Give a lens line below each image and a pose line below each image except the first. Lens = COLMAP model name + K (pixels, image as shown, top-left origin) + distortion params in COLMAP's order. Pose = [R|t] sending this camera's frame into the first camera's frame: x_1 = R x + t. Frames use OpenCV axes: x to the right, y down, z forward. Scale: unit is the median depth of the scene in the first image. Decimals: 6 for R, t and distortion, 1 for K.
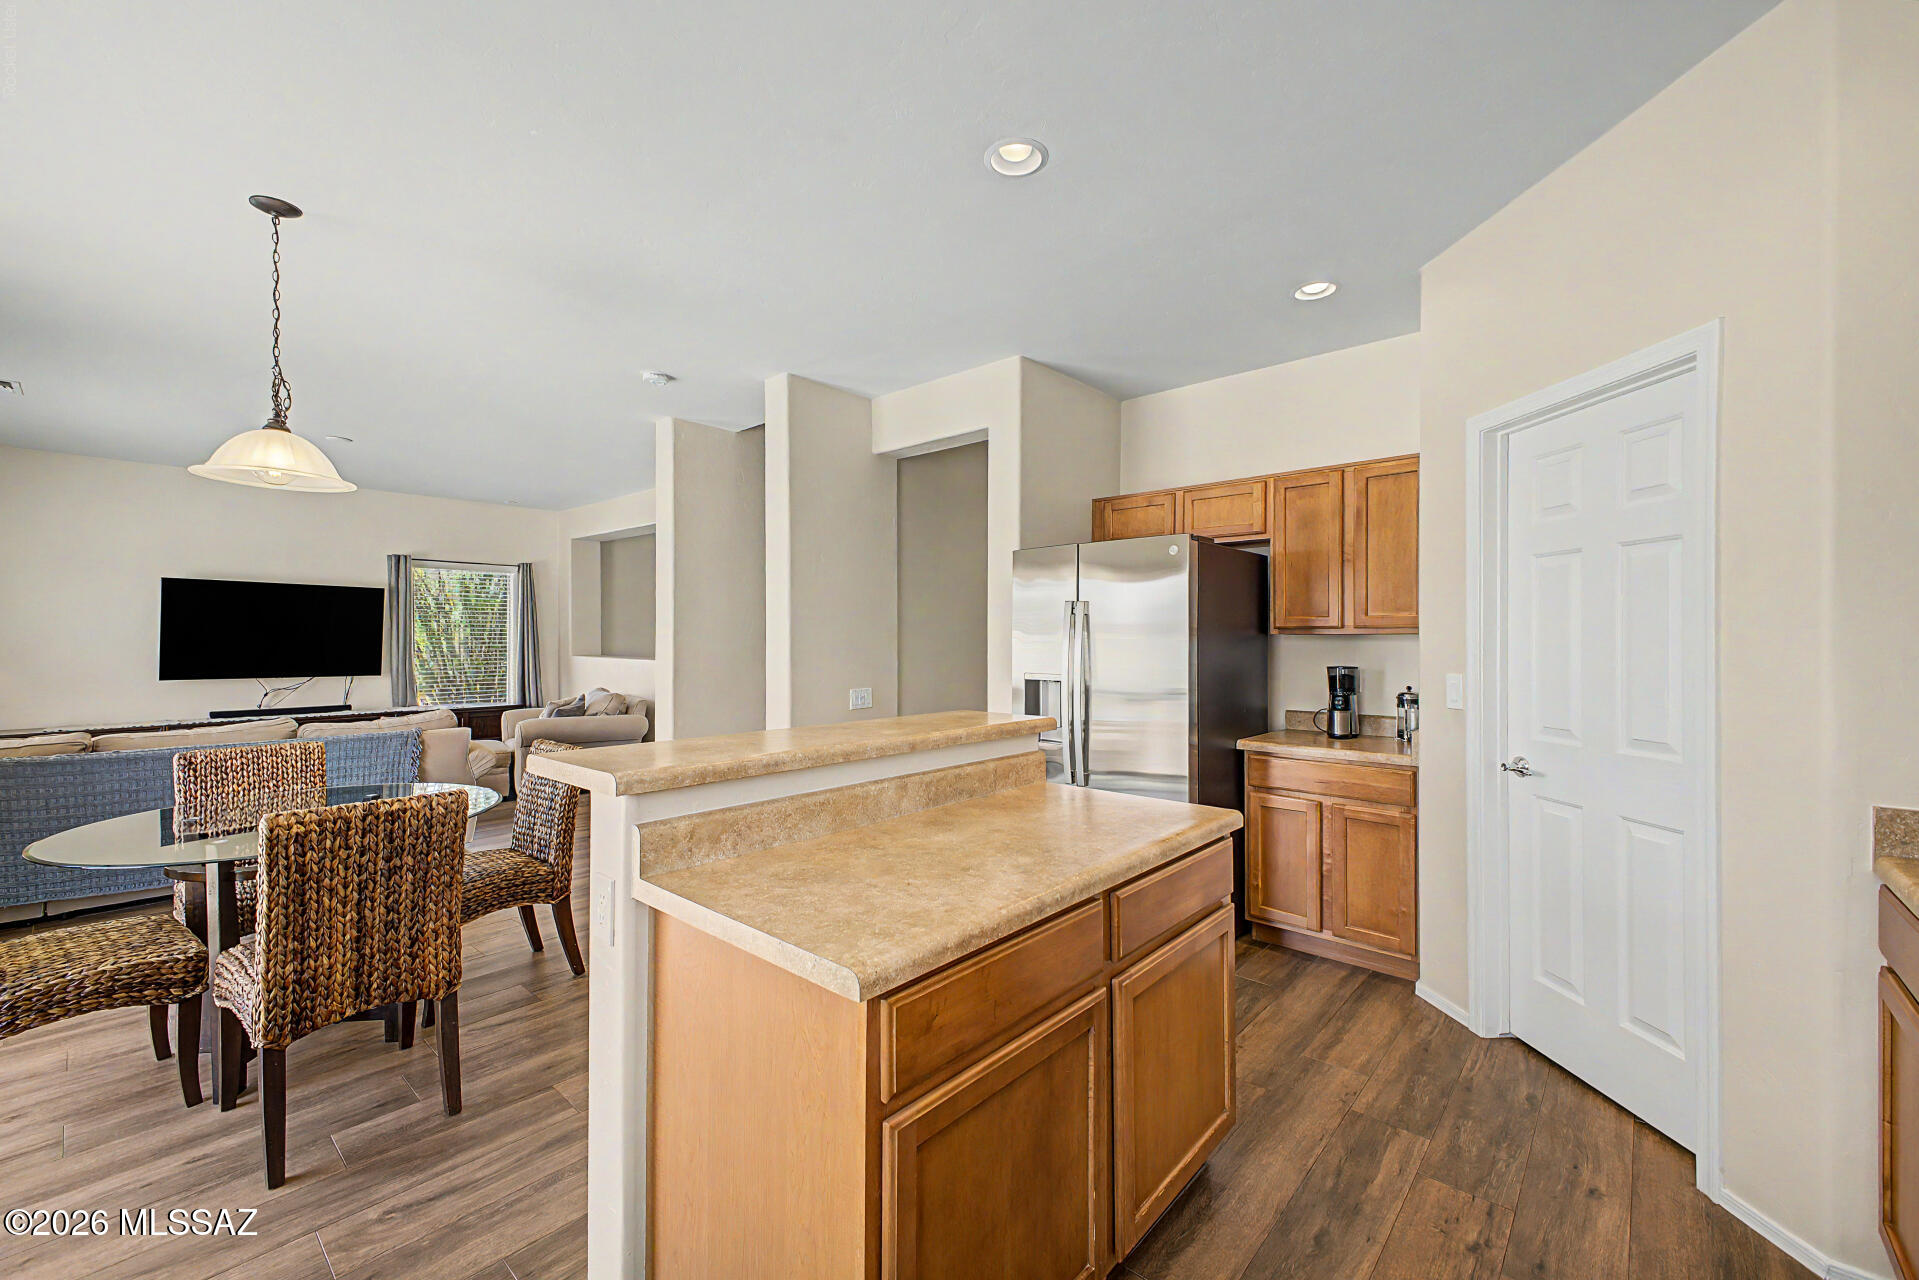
lens RADIAL K [[758.9, 0, 964.2], [0, 758.9, 639.5], [0, 0, 1]] dist [0.001826, -0.000624]
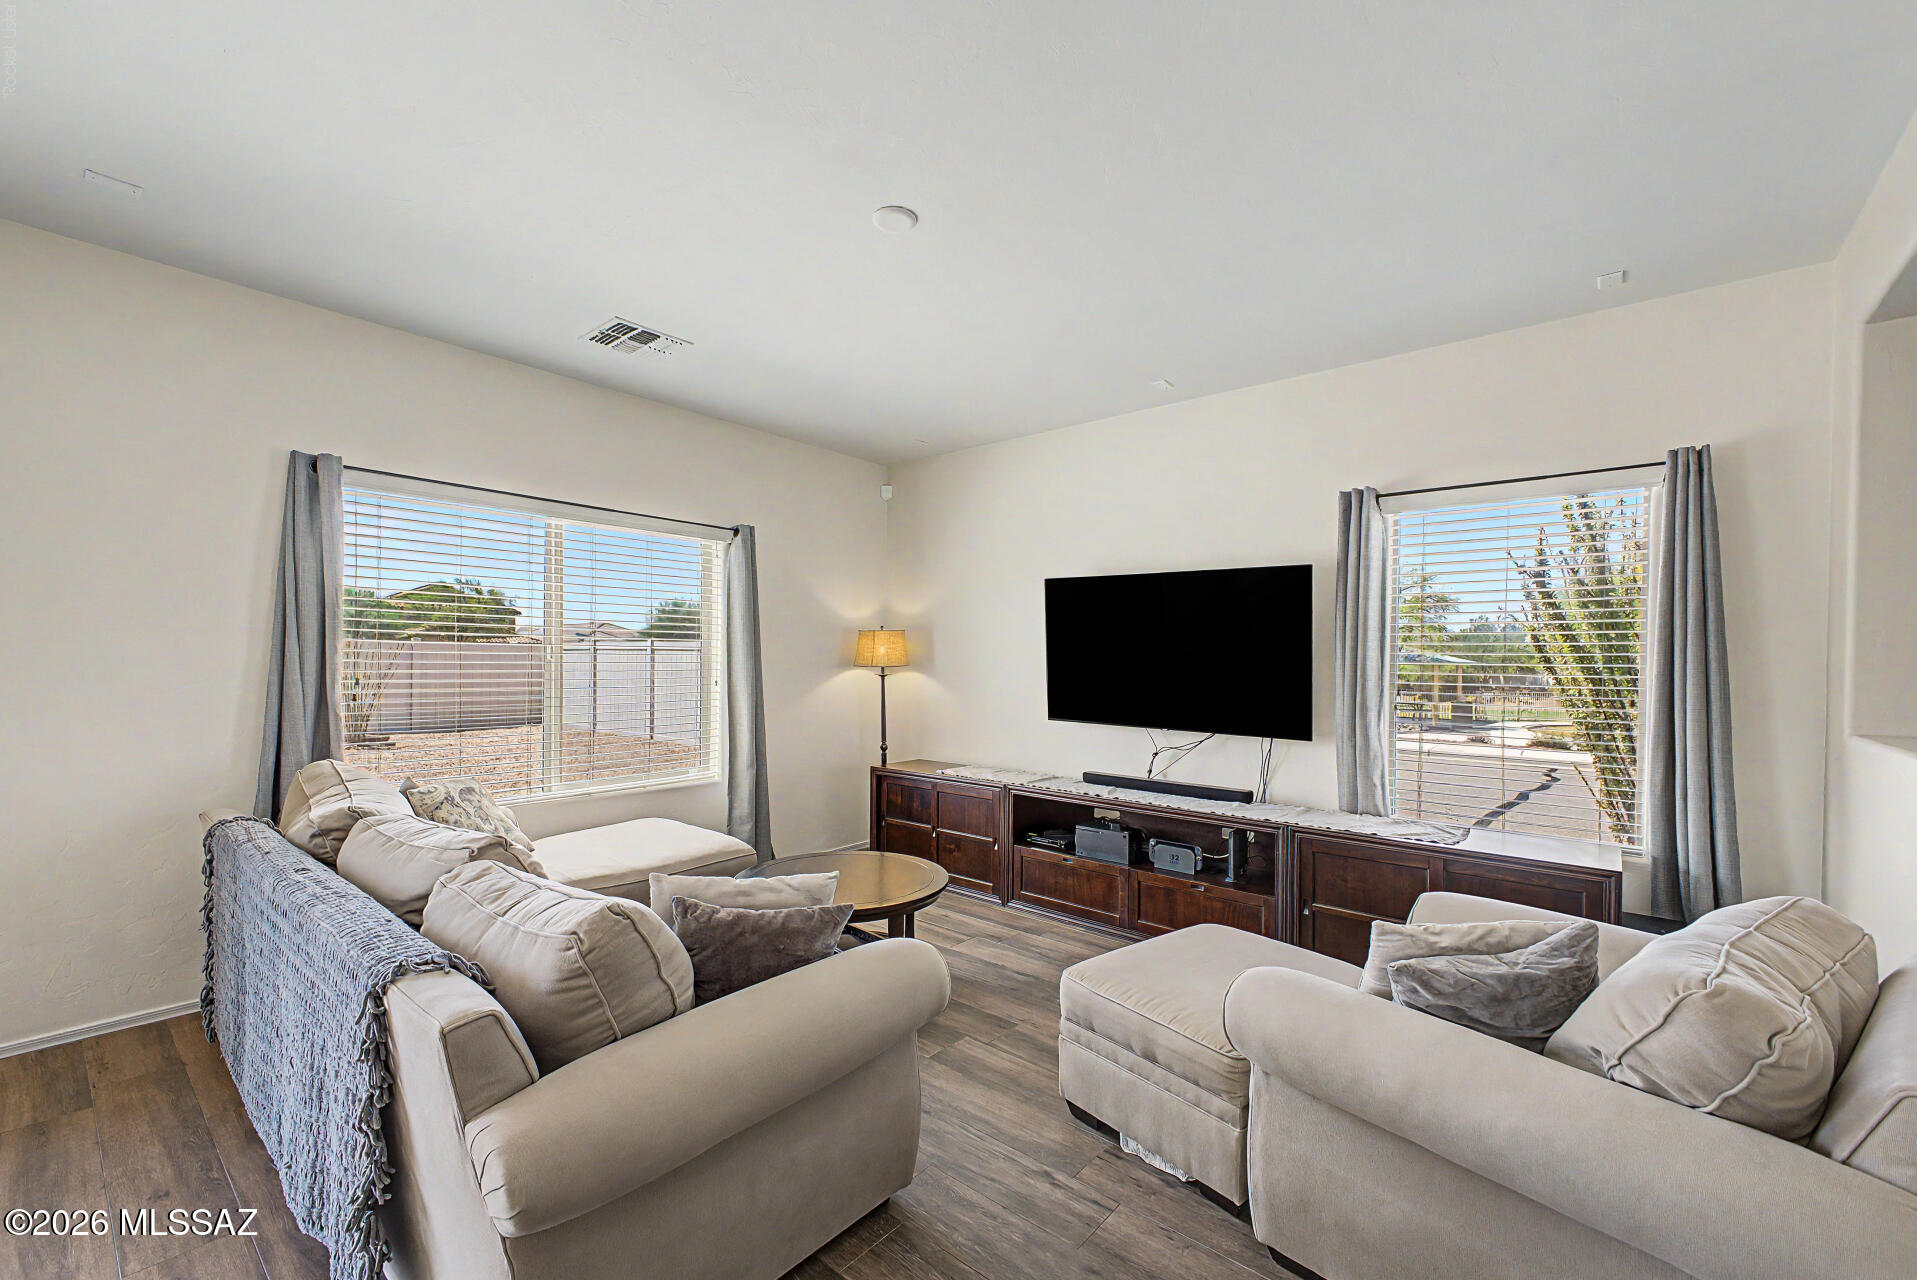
lens RADIAL K [[758.1, 0, 963.5], [0, 758.1, 651.0], [0, 0, 1]] dist [0.001826, -0.000624]
pose [[0.041047, -0.001174, -0.999157, -0.284607], [-0.004983, 0.999987, -0.001379, -0.009920], [0.999145, 0.005035, 0.041040, 0.755014]]
